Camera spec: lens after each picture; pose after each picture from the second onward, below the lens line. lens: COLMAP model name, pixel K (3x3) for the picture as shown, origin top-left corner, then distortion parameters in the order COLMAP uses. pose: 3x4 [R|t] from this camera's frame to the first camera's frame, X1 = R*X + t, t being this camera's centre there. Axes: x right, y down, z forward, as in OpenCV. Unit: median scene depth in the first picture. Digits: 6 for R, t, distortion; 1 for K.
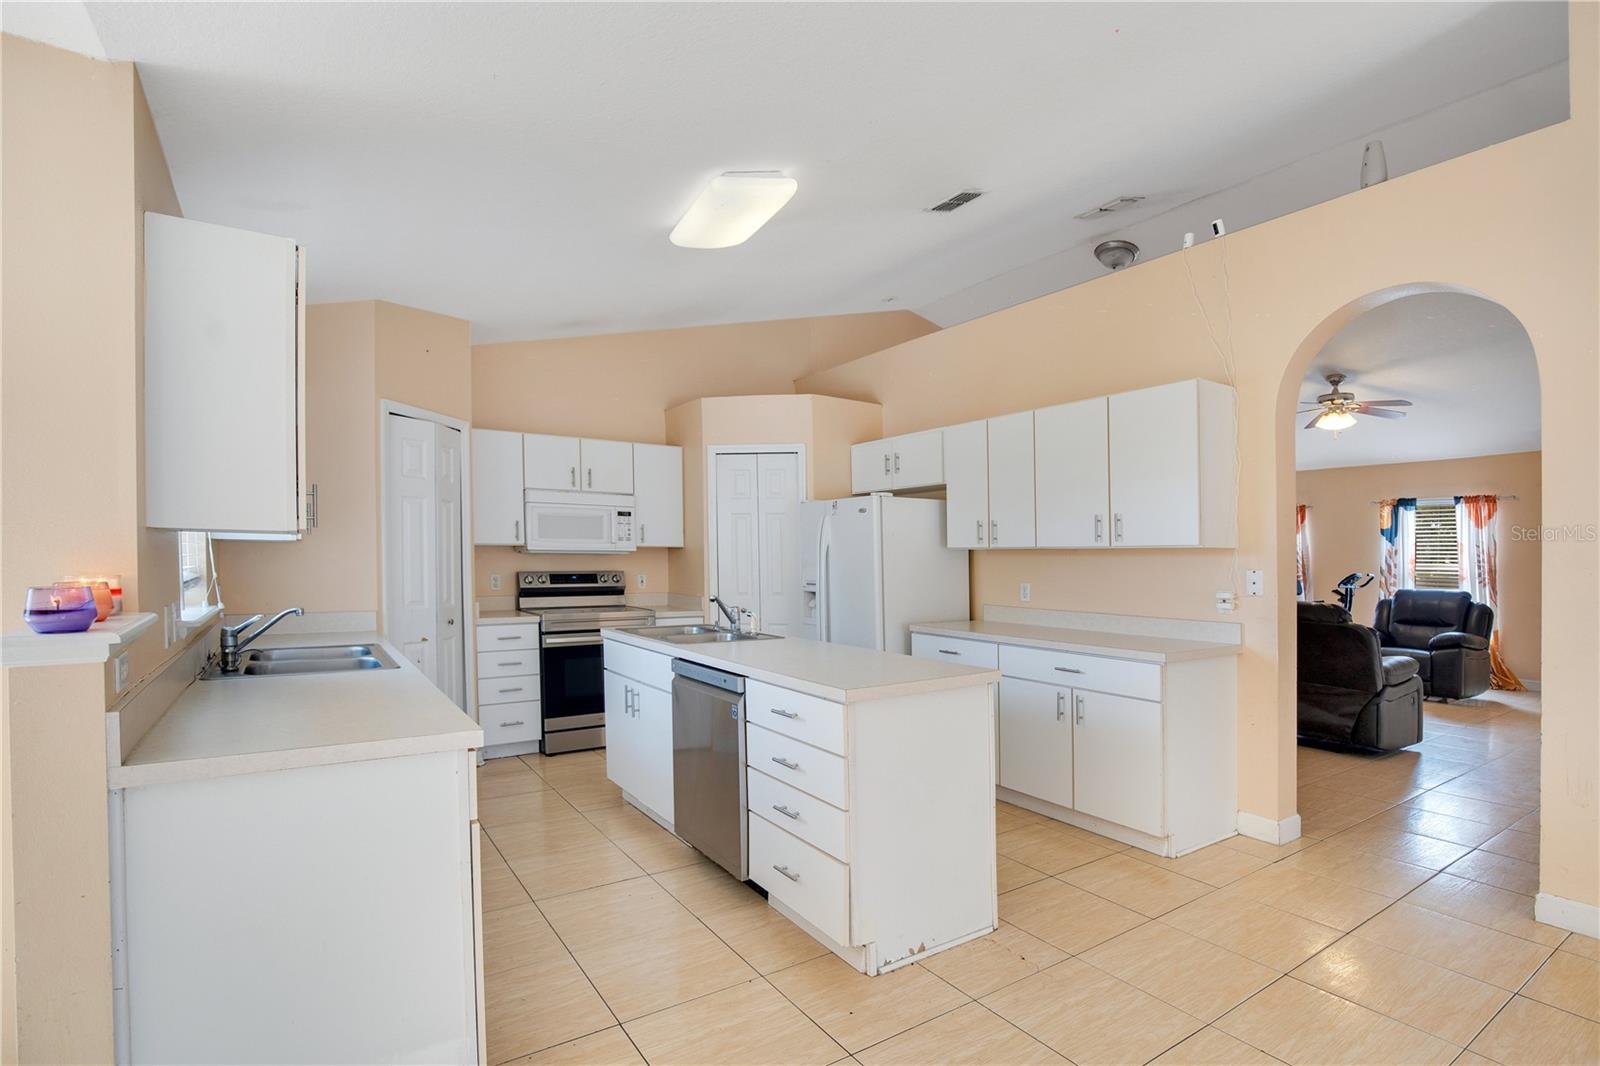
lens RADIAL K [[783.2, 0, 844.4], [0, 783.2, 559.1], [0, 0, 1]] dist [-0.003101, -0.000565]
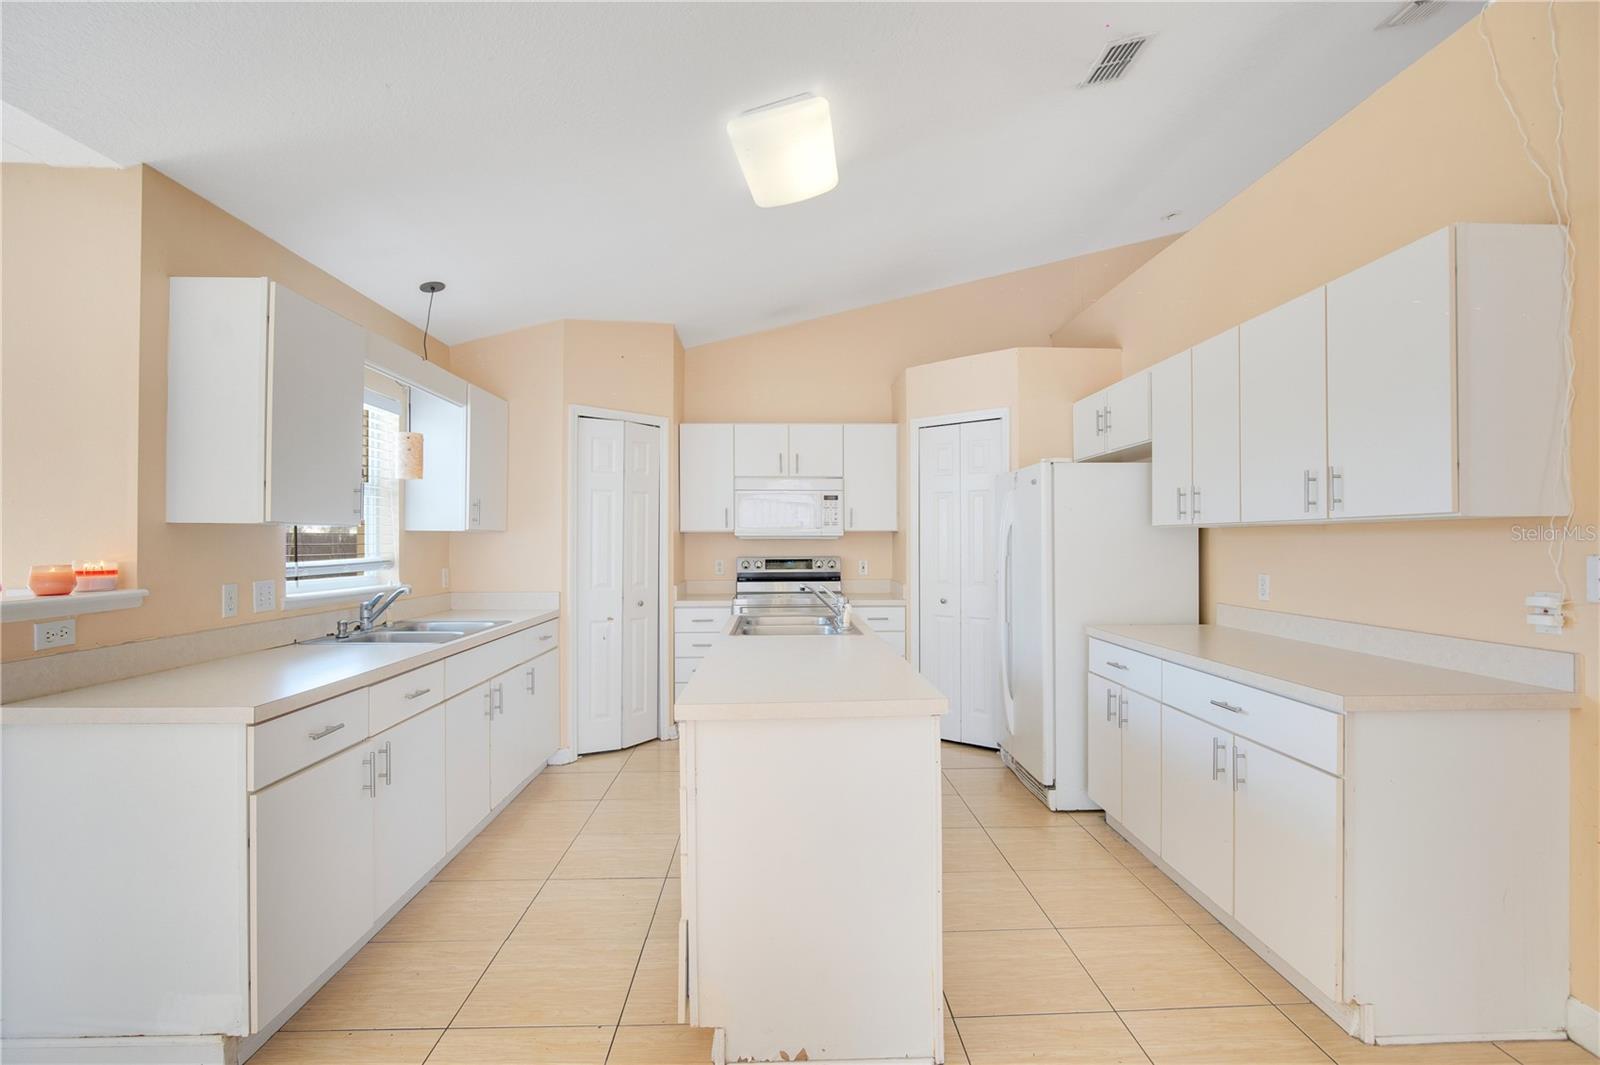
lens RADIAL K [[790.3, 0, 817.8], [0, 790.3, 544.6], [0, 0, 1]] dist [-0.007593, 0.000218]
pose [[0.841593, -0.007179, -0.540064, 0.303100], [0.007360, 0.999971, -0.001822, 0.002649], [0.540062, -0.002442, 0.841622, 0.213166]]
